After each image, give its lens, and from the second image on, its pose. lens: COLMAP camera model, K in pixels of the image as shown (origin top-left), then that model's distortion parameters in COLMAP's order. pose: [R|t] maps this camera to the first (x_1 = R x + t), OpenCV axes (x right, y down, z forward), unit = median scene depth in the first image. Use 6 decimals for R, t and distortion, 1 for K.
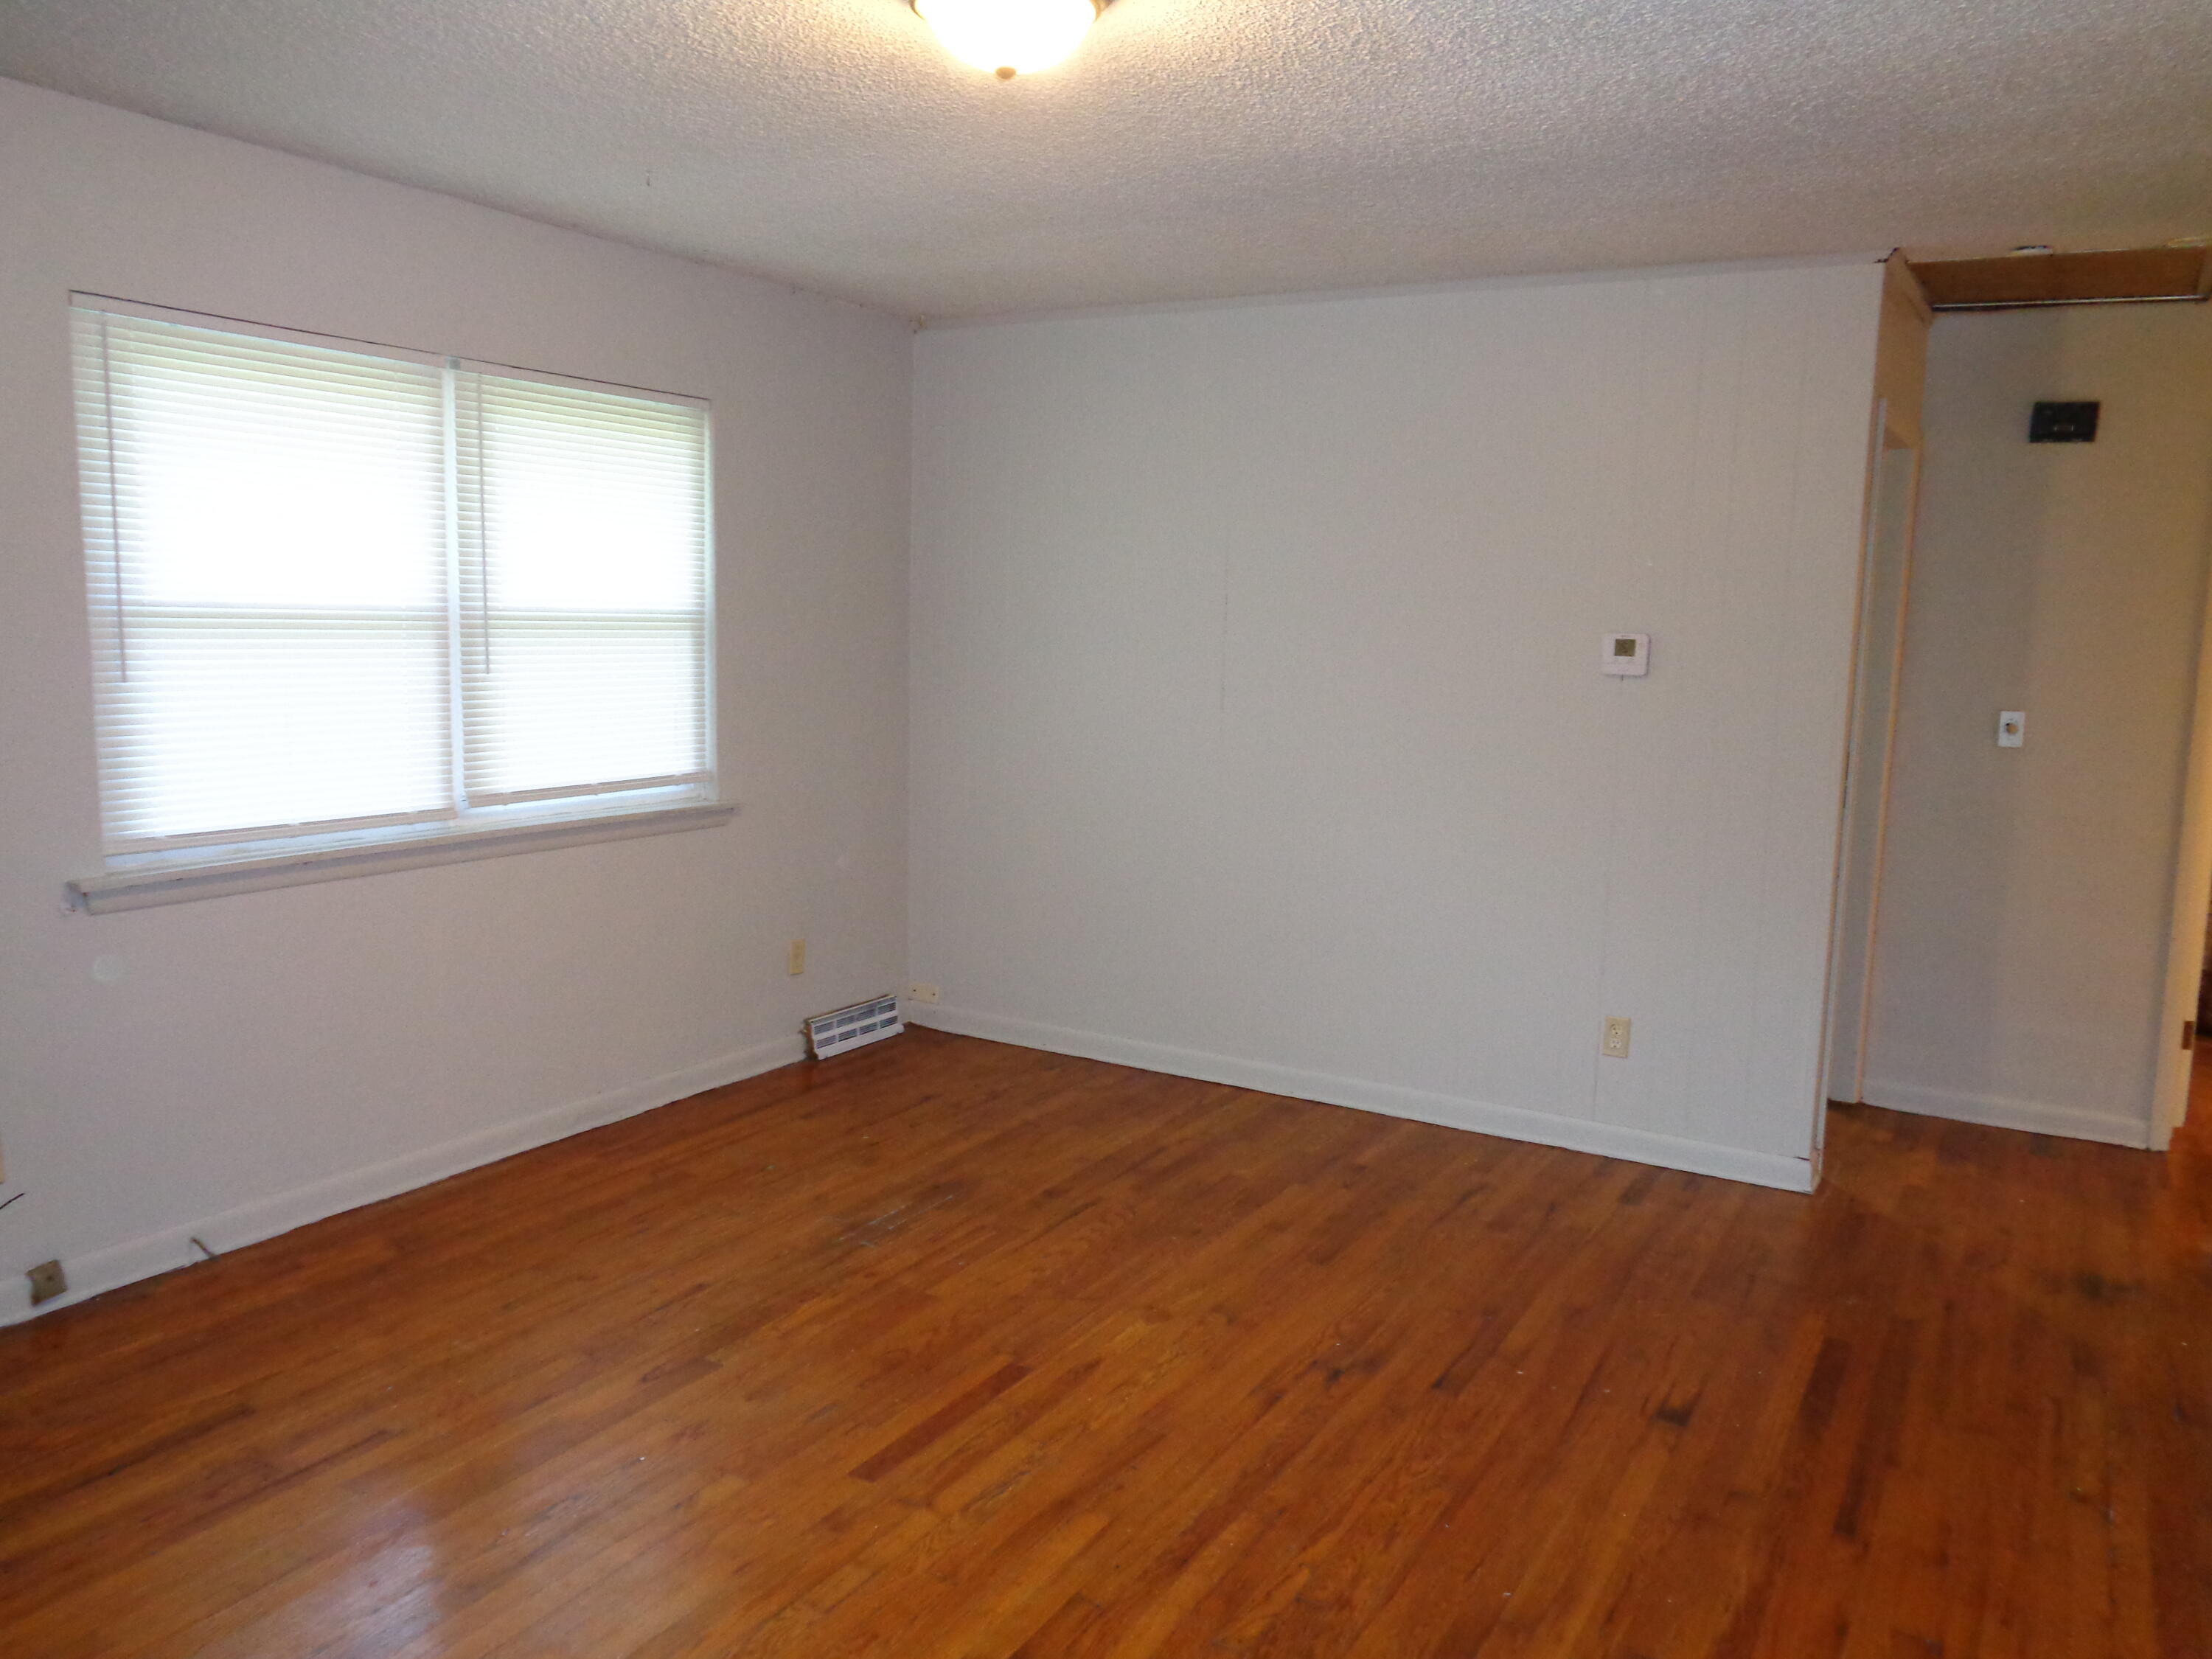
lens RADIAL K [[1660.0, 0, 1122.1], [0, 1660.0, 829.0], [0, 0, 1]] dist [-0.000328, 0.007268]
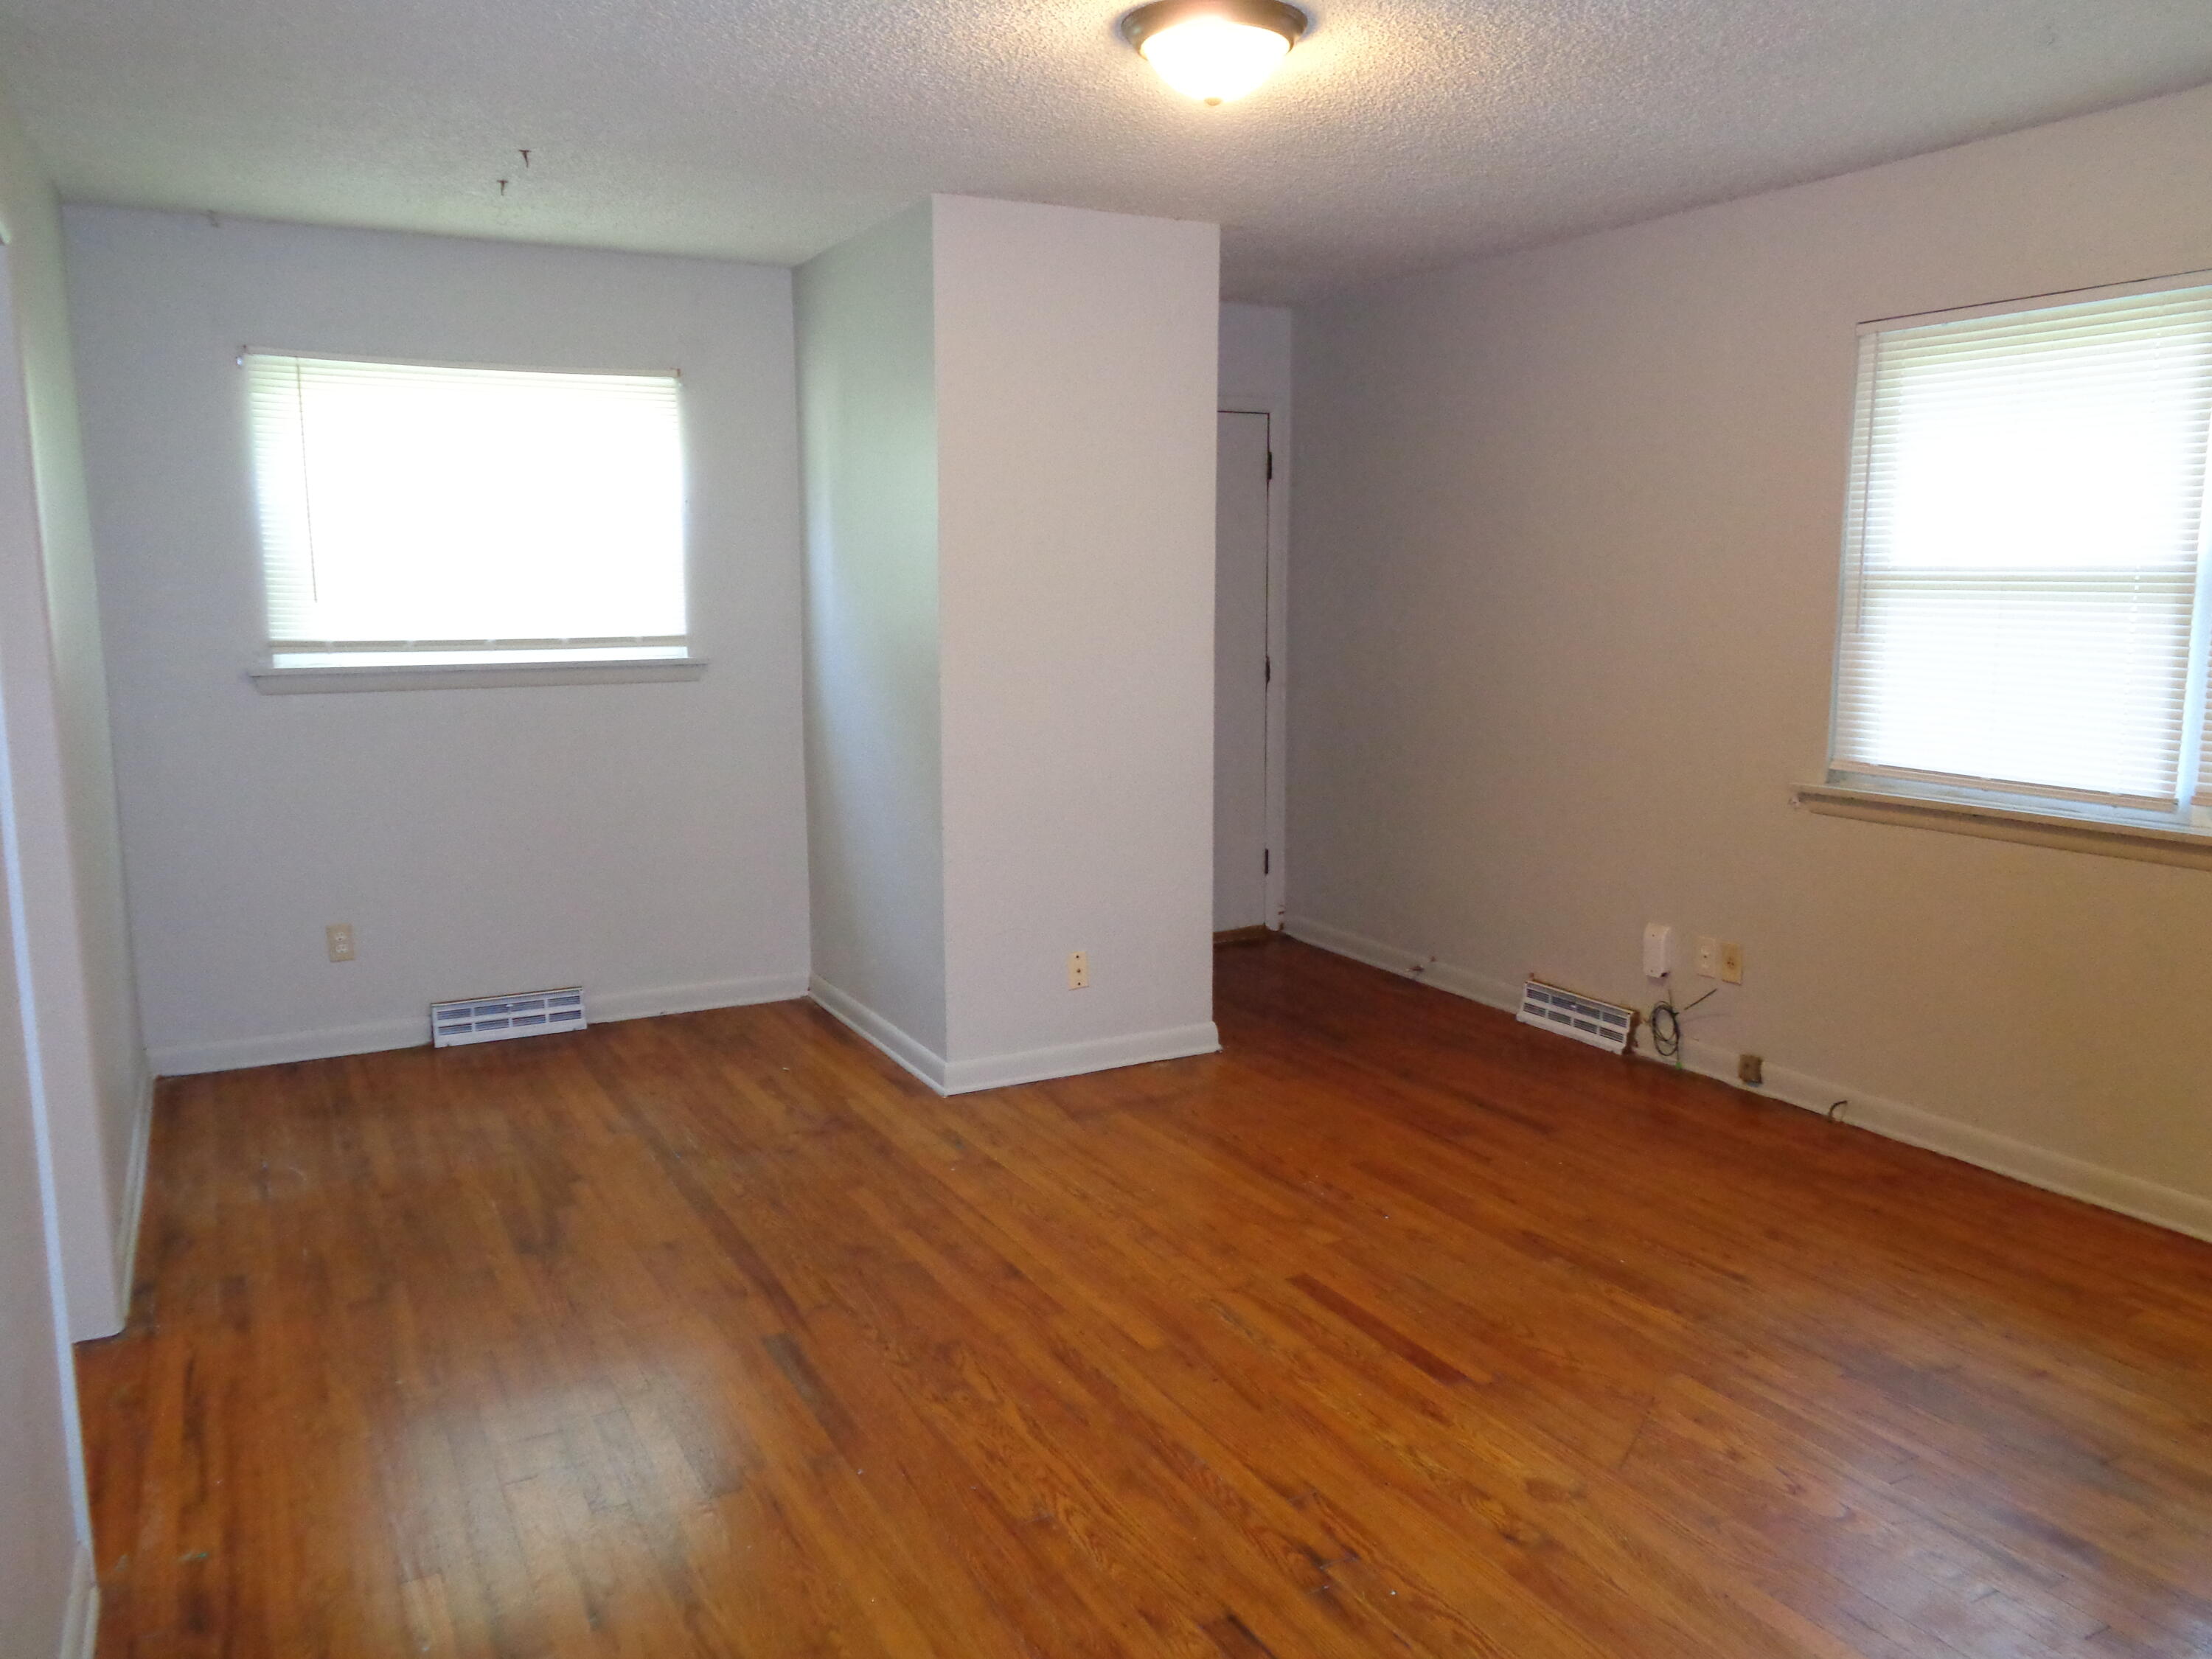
lens RADIAL K [[1660.0, 0, 1122.1], [0, 1660.0, 829.0], [0, 0, 1]] dist [-0.000328, 0.007268]
pose [[-0.523632, 0.107648, -0.845116, 0.656654], [-0.121108, 0.972505, 0.198913, -0.111397], [0.843293, 0.206508, -0.496198, 1.044484]]
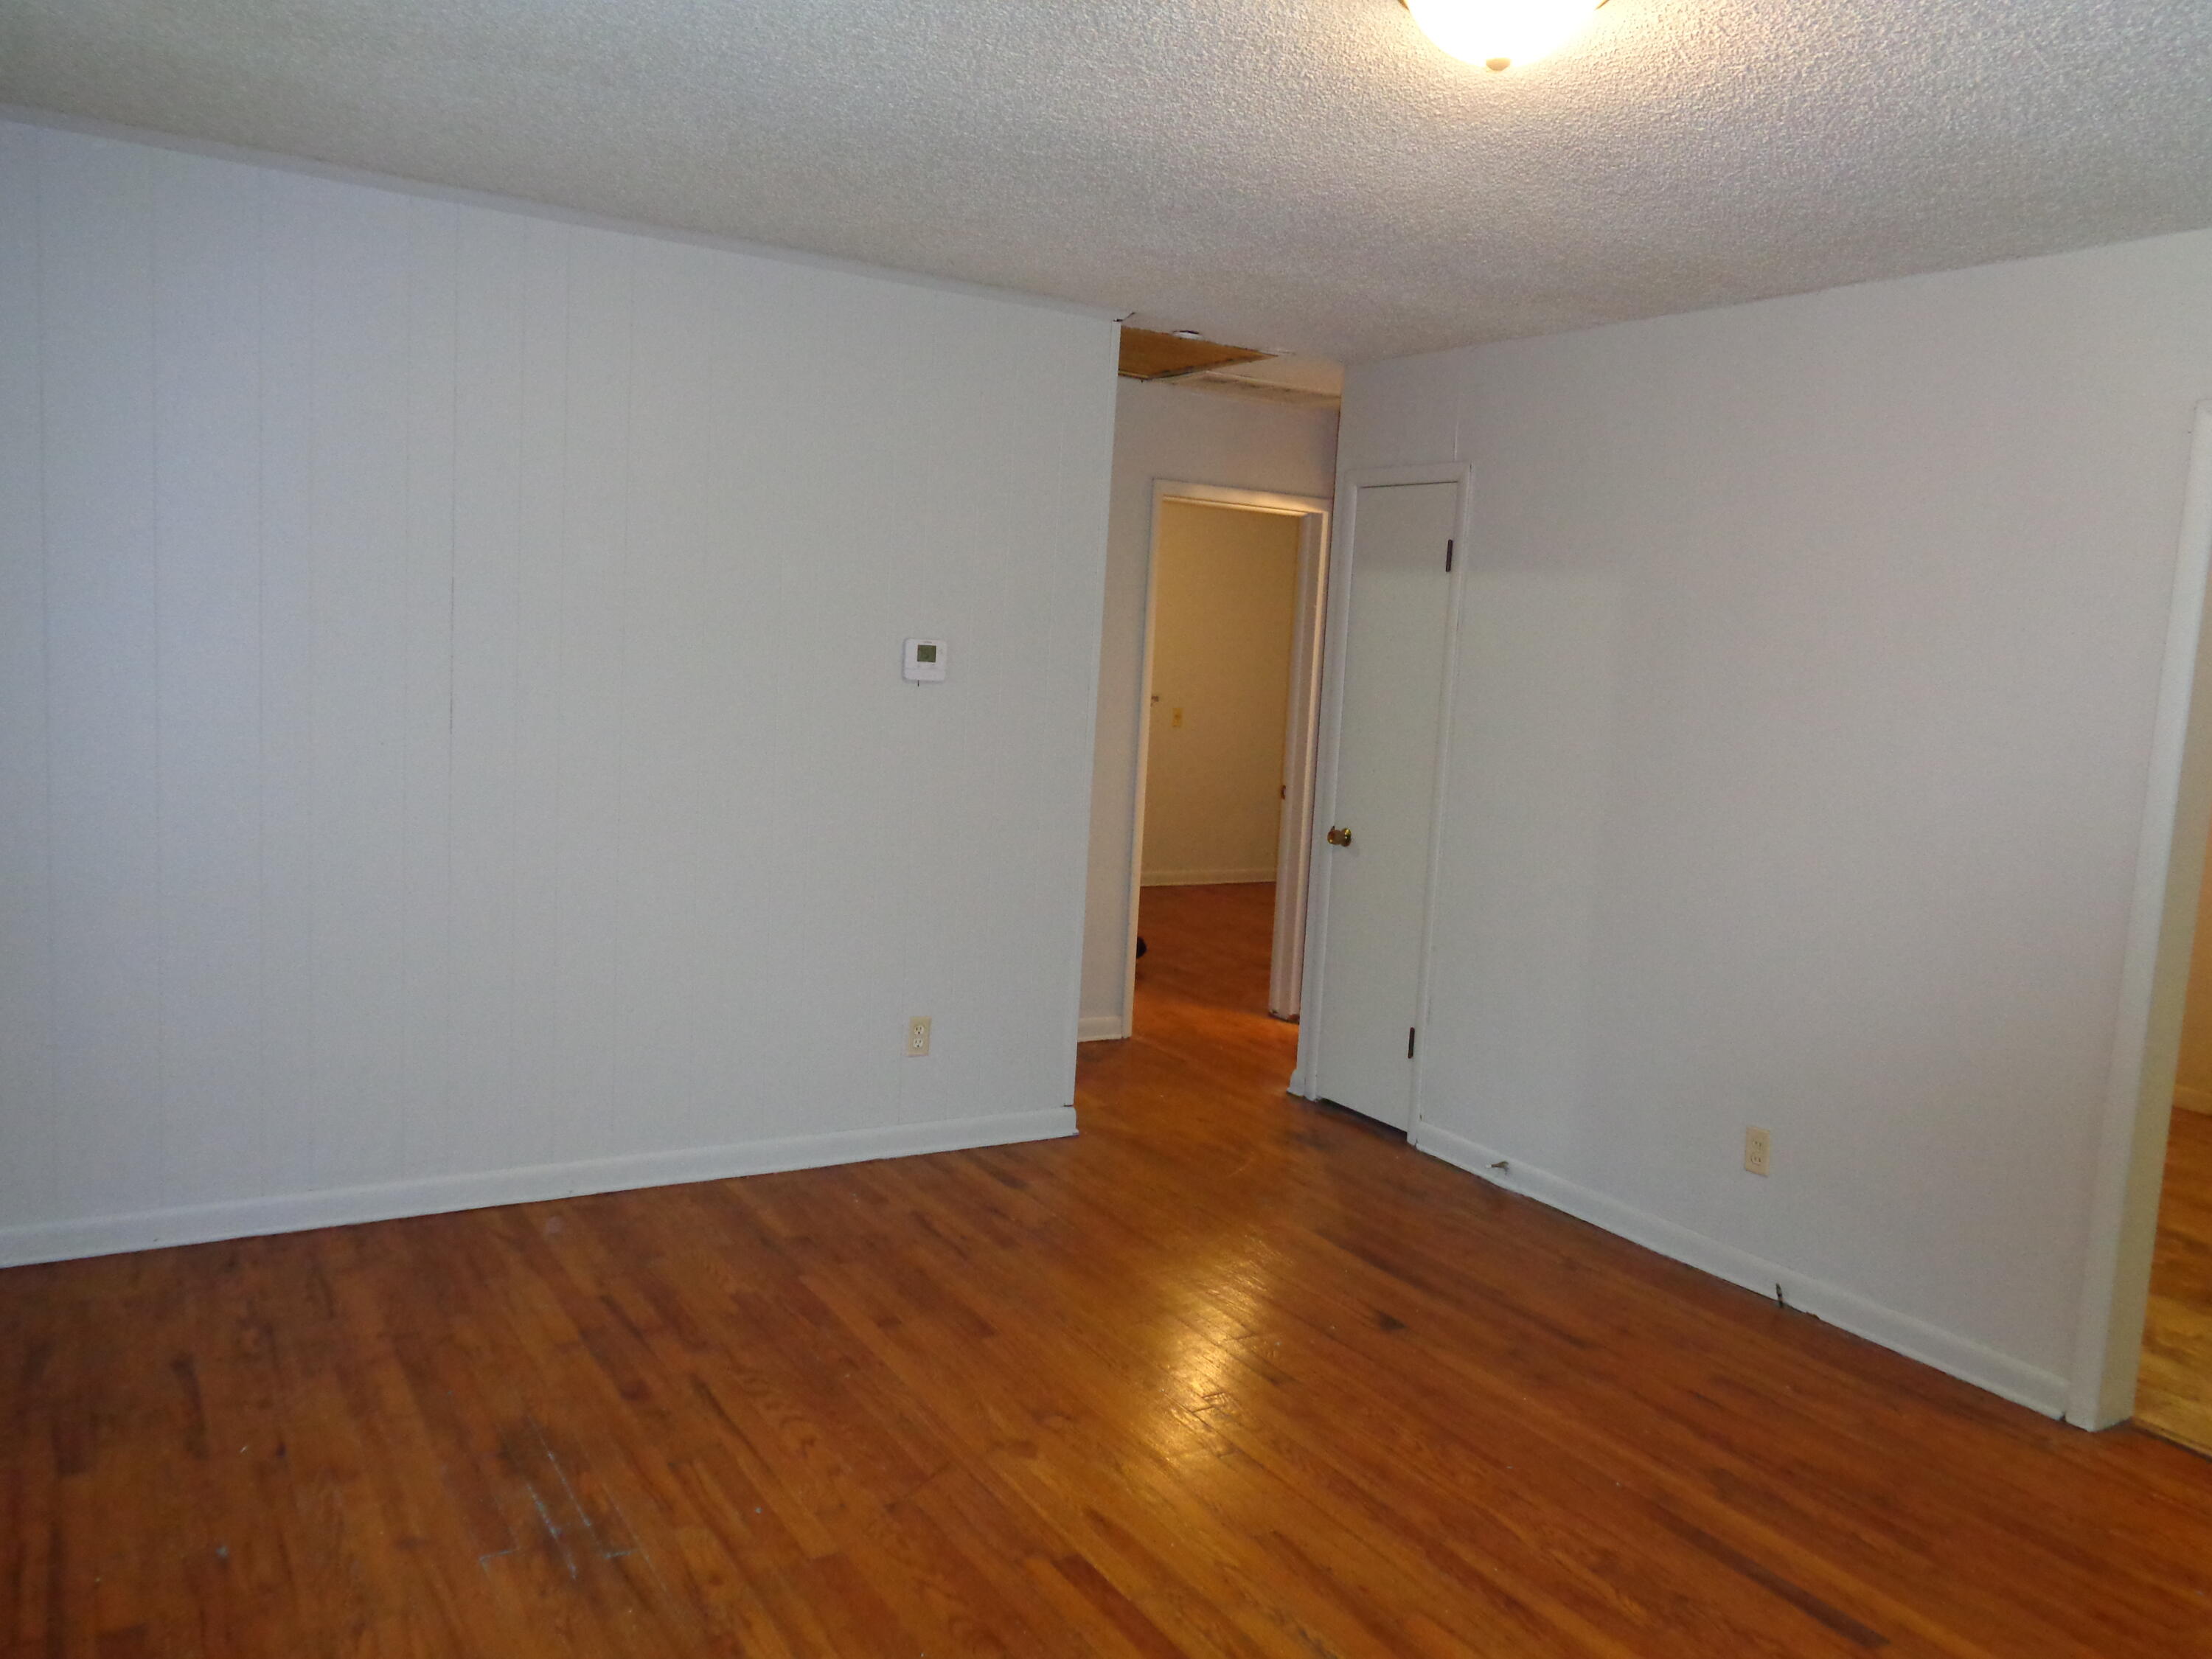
lens RADIAL K [[1660.0, 0, 1122.1], [0, 1660.0, 829.0], [0, 0, 1]] dist [-0.000328, 0.007268]
pose [[0.472313, -0.102008, 0.875508, -0.622417], [0.069644, 0.994494, 0.078300, -0.086165], [-0.878675, 0.023992, 0.476817, 0.482296]]
